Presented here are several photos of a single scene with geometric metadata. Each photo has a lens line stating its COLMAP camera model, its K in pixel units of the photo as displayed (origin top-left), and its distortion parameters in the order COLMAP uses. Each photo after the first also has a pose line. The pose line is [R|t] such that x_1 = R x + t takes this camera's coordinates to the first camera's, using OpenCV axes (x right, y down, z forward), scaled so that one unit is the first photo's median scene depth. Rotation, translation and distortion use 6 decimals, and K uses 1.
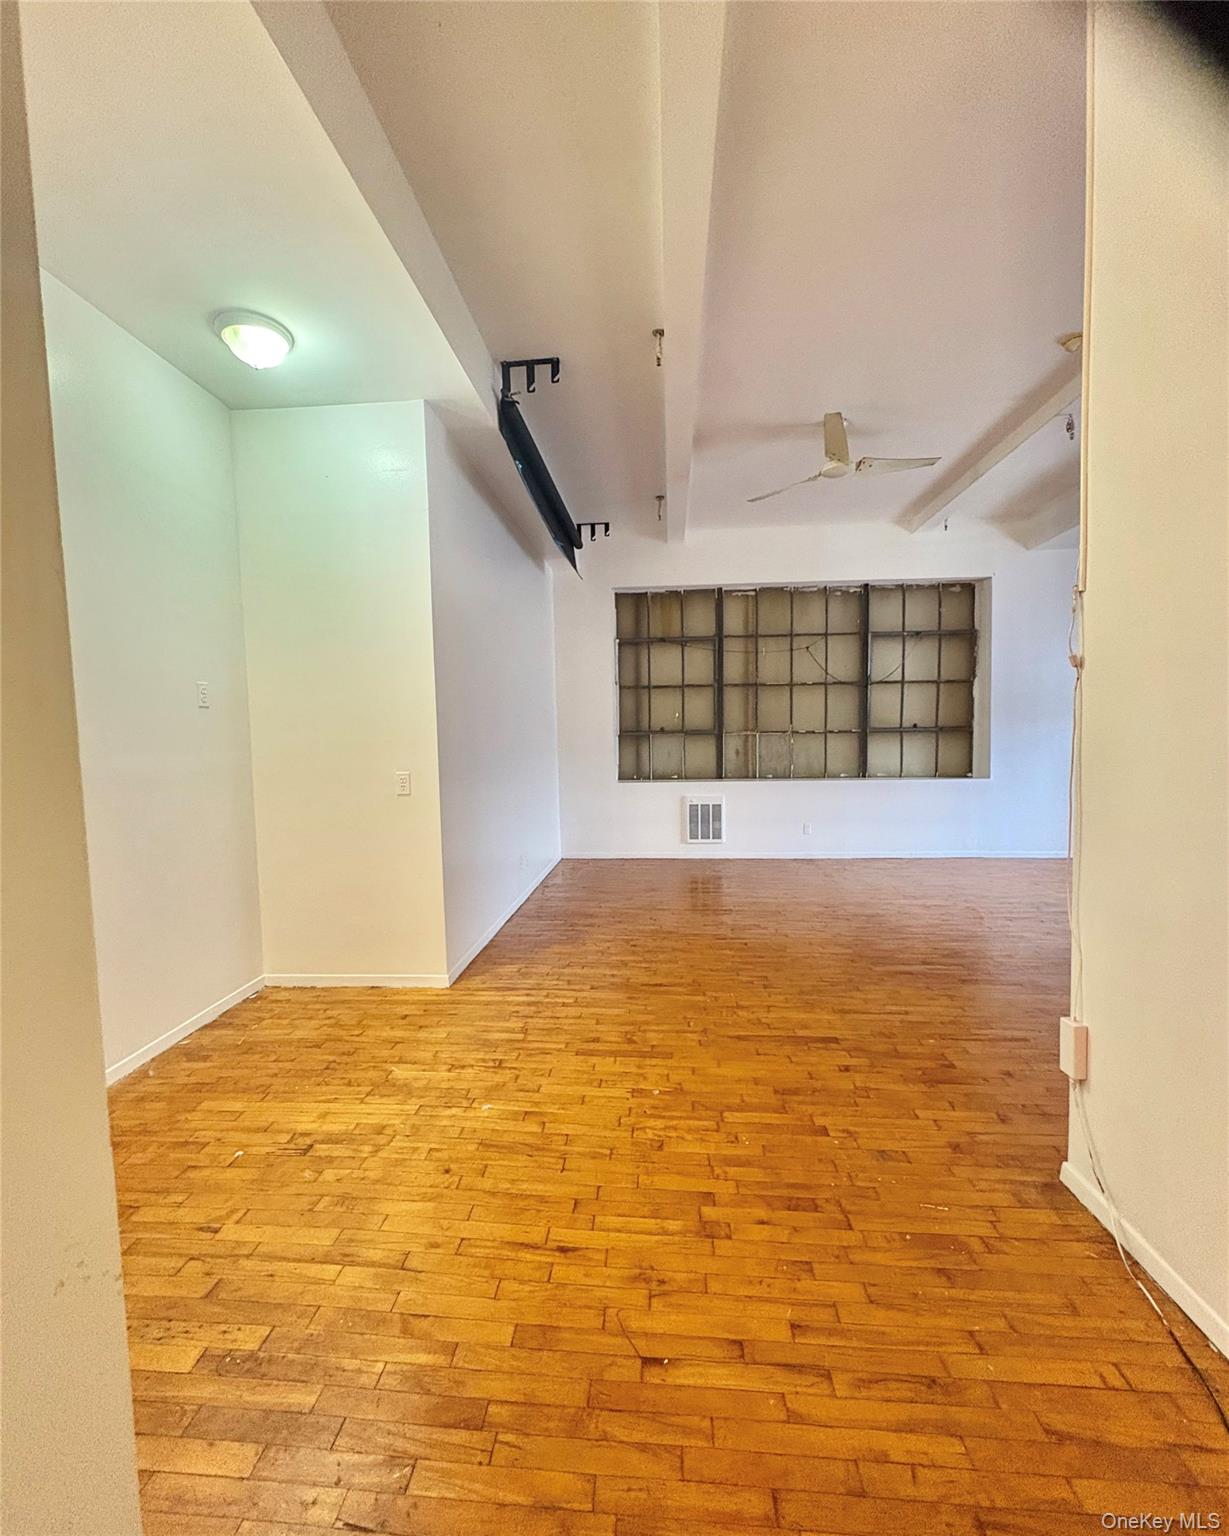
lens RADIAL K [[649.3, 0, 614.5], [0, 649.3, 768.0], [0, 0, 1]] dist [-0.000316, -0.000015]
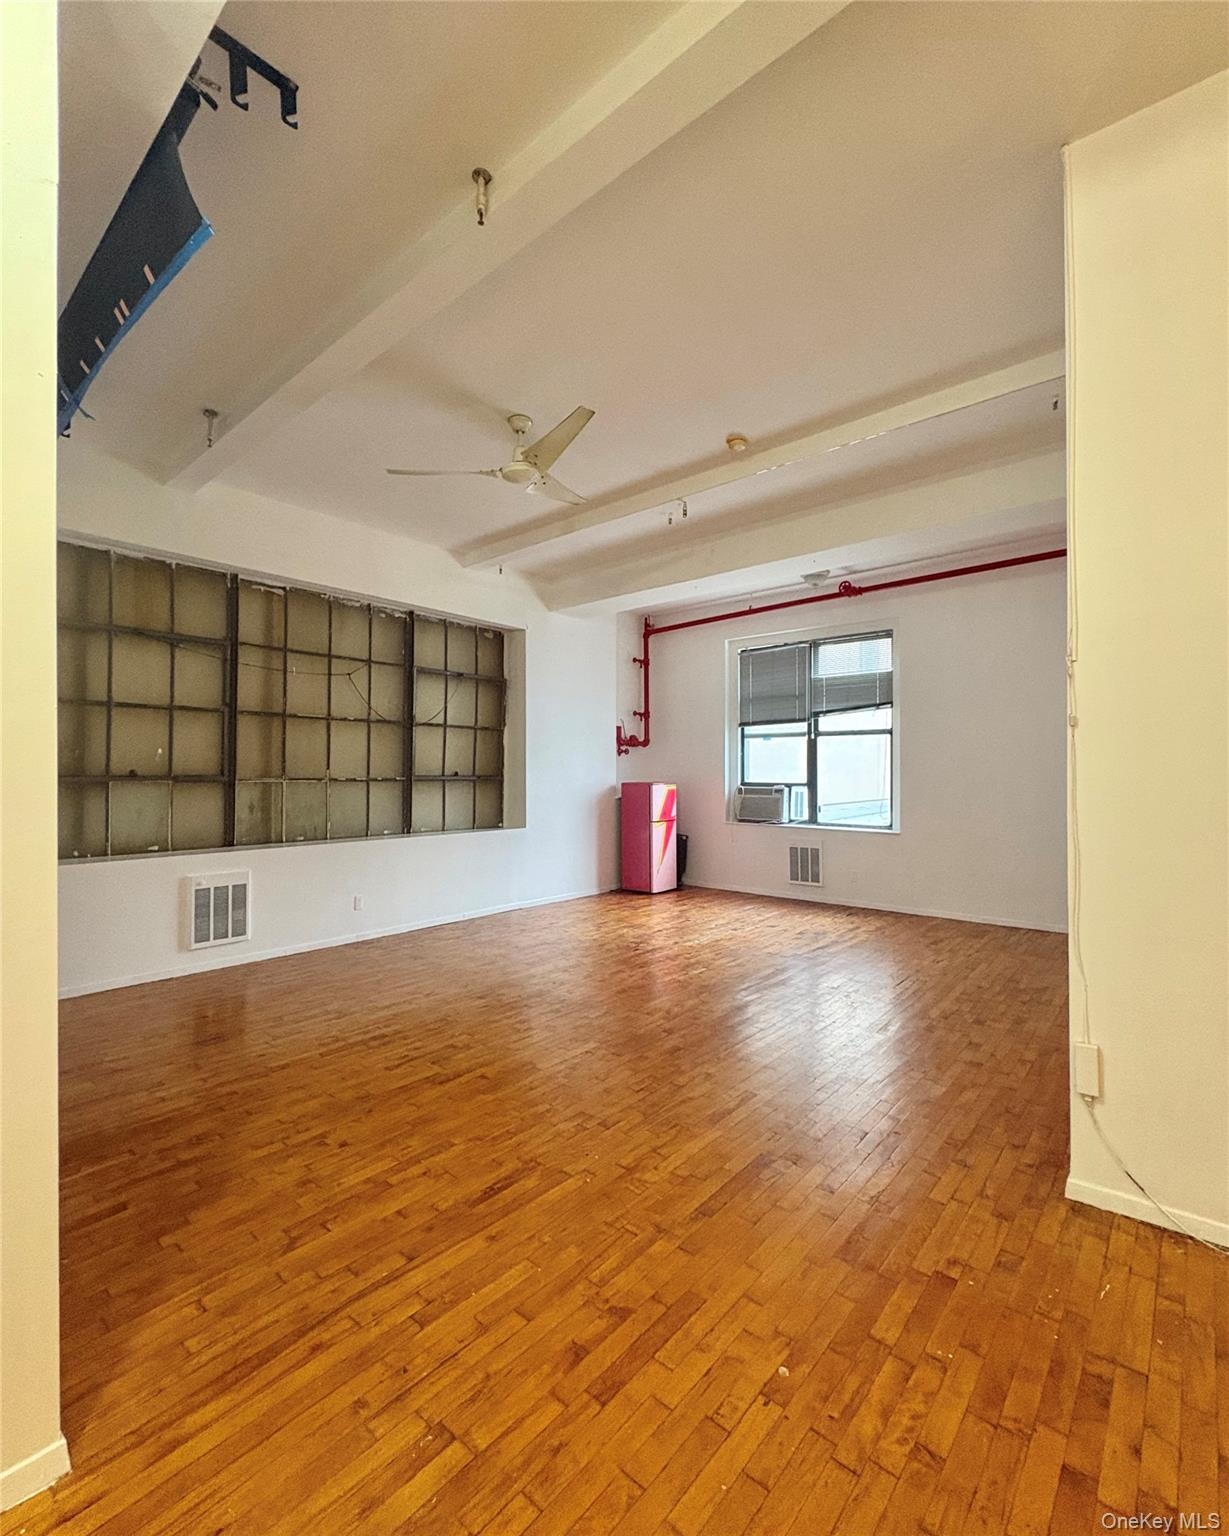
lens RADIAL K [[690.1, 0, 614.5], [0, 690.1, 768.0], [0, 0, 1]] dist [-0.000603, -0.000142]
pose [[0.592267, 0.023096, 0.805410, -0.192698], [0.036093, 0.997825, -0.055154, -0.011655], [-0.804933, 0.061735, 0.590146, 0.244018]]
